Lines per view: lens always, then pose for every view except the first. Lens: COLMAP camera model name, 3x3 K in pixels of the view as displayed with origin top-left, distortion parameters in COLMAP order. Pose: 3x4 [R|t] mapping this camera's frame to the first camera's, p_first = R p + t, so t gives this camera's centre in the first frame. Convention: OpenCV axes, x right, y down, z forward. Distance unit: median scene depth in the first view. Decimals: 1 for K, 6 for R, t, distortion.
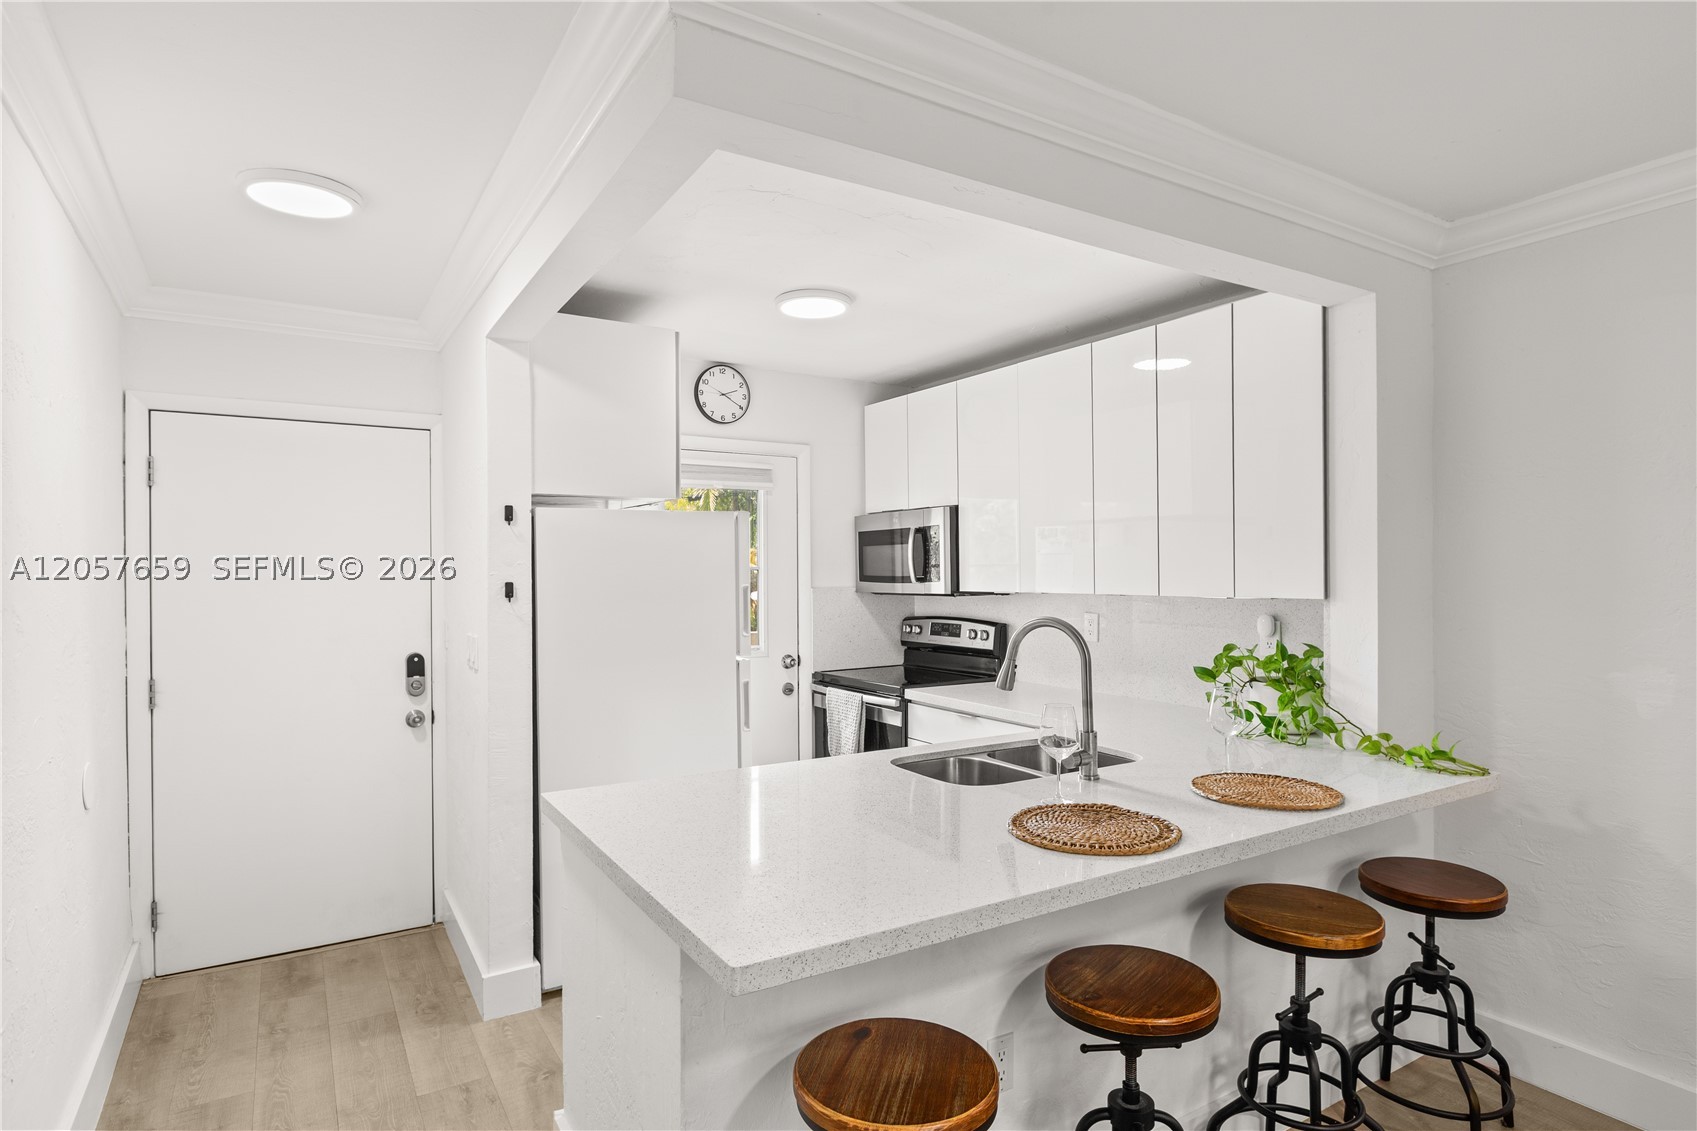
lens RADIAL K [[914.1, 0, 849.0], [0, 914.1, 577.0], [0, 0, 1]] dist [-0.002365, -0.001877]
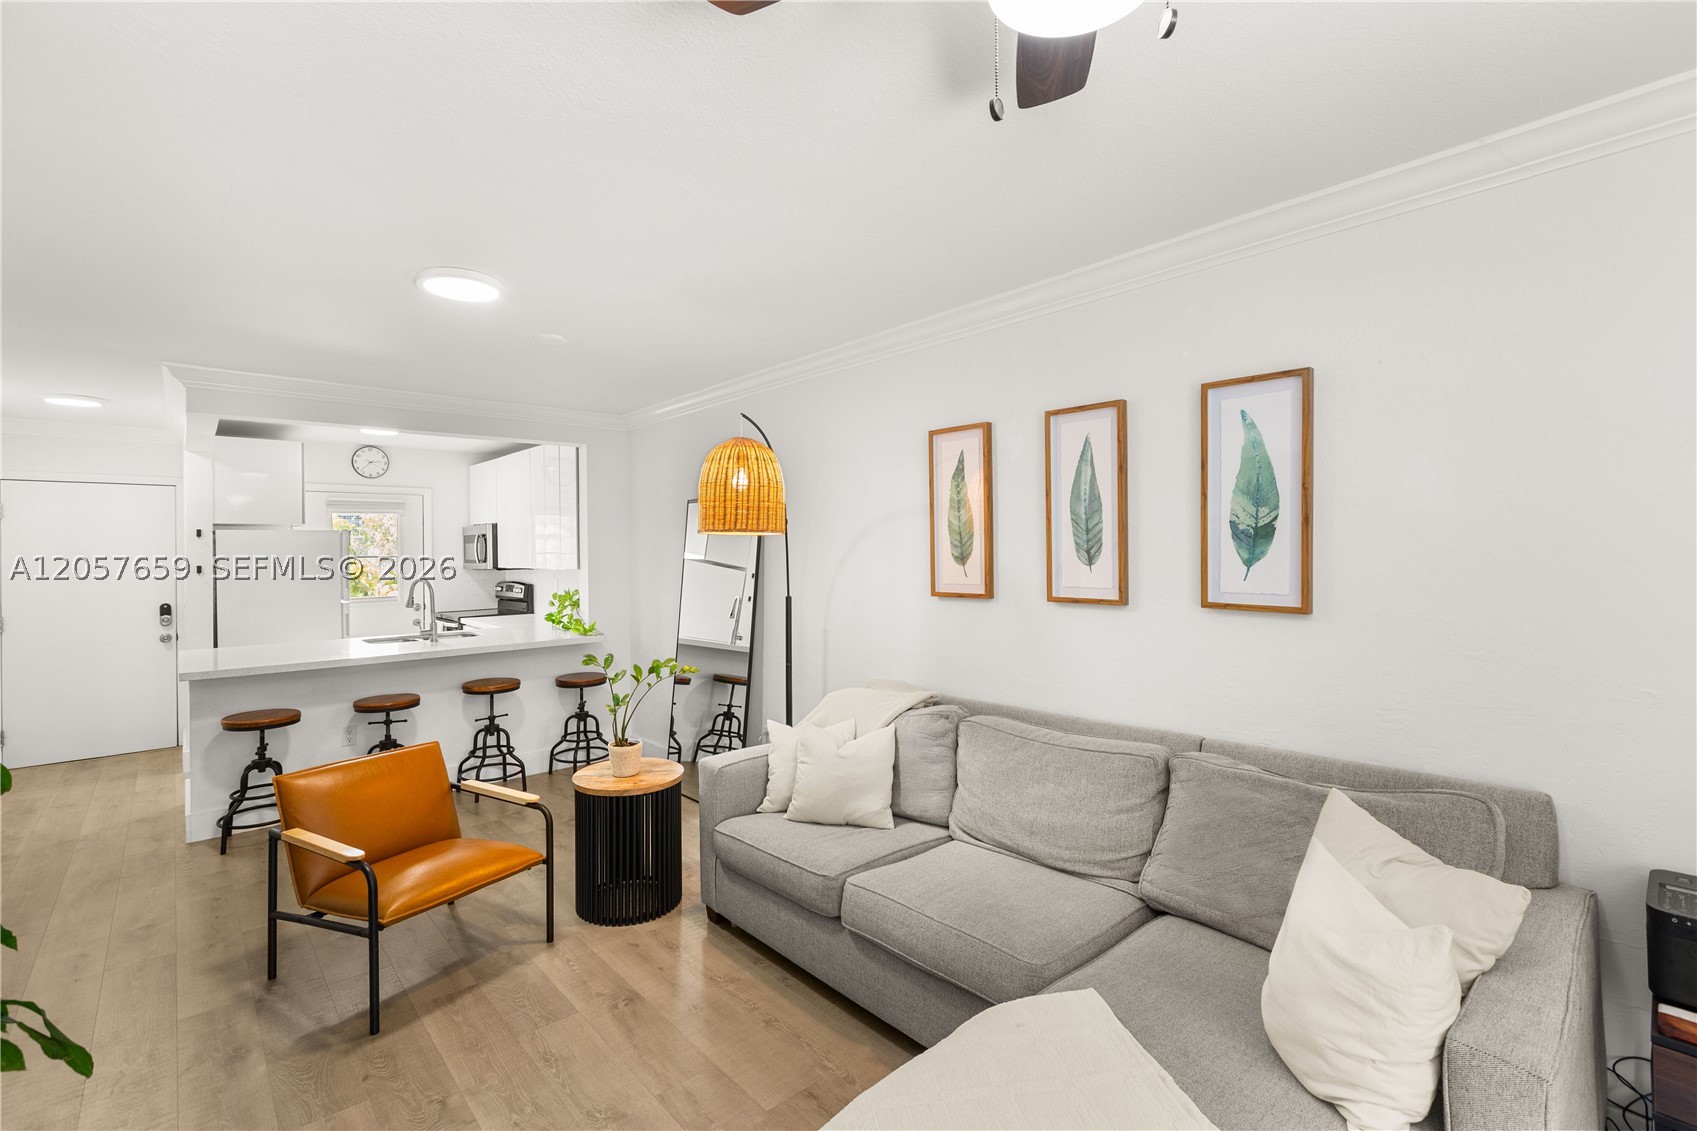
lens RADIAL K [[747.5, 0, 846.7], [0, 747.5, 550.9], [0, 0, 1]] dist [-0.000456, 0.000147]
pose [[0.983462, -0.006024, 0.181014, 0.740645], [0.007229, 0.999956, -0.005996, -0.006723], [-0.180970, 0.007205, 0.983462, -0.911015]]
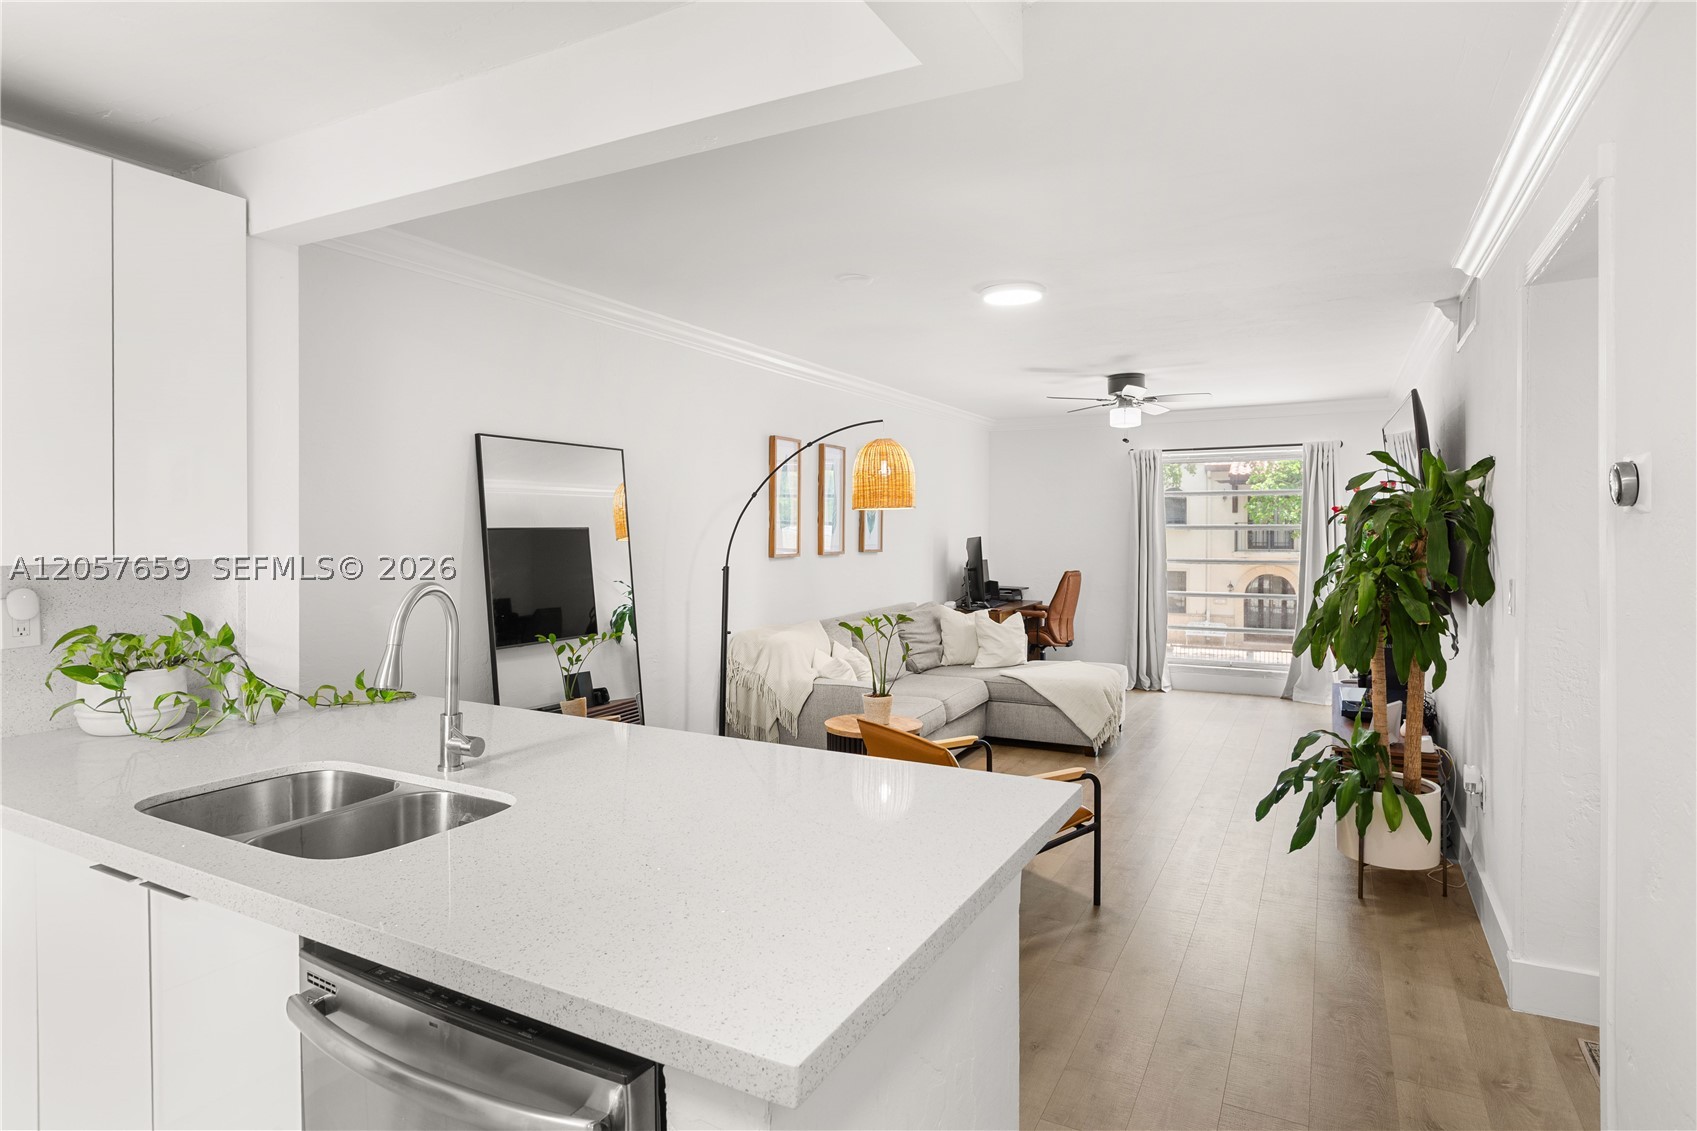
lens RADIAL K [[908.5, 0, 848.1], [0, 908.5, 536.6], [0, 0, 1]] dist [-0.002271, -0.000758]
pose [[-0.508357, -0.001607, 0.861145, -0.469780], [0.006505, 0.999963, 0.005707, 0.002309], [-0.861122, 0.008503, -0.508328, 0.806988]]
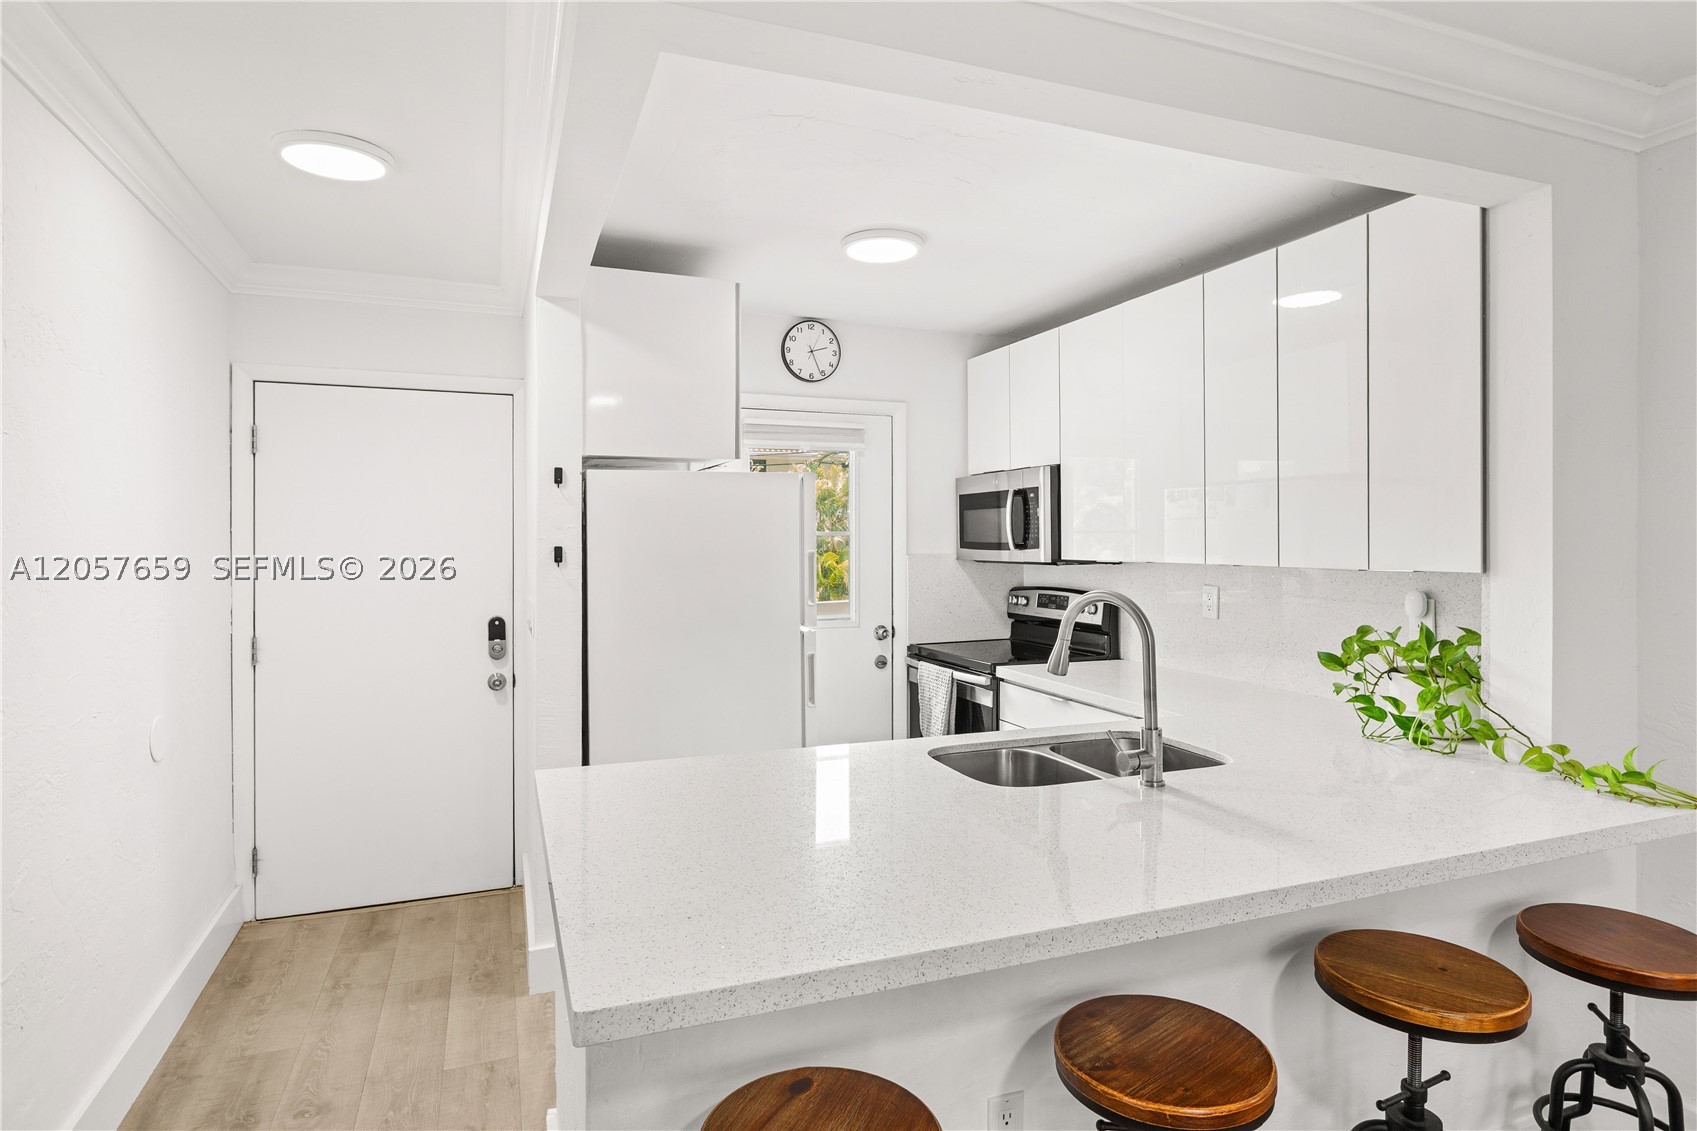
lens RADIAL K [[919.0, 0, 841.6], [0, 919.0, 544.6], [0, 0, 1]] dist [-0.002232, -0.001743]
pose [[0.982410, 0.005045, -0.186670, 0.101483], [-0.004900, 0.999987, 0.001235, 0.001016], [0.186674, -0.000298, 0.982422, 0.088589]]
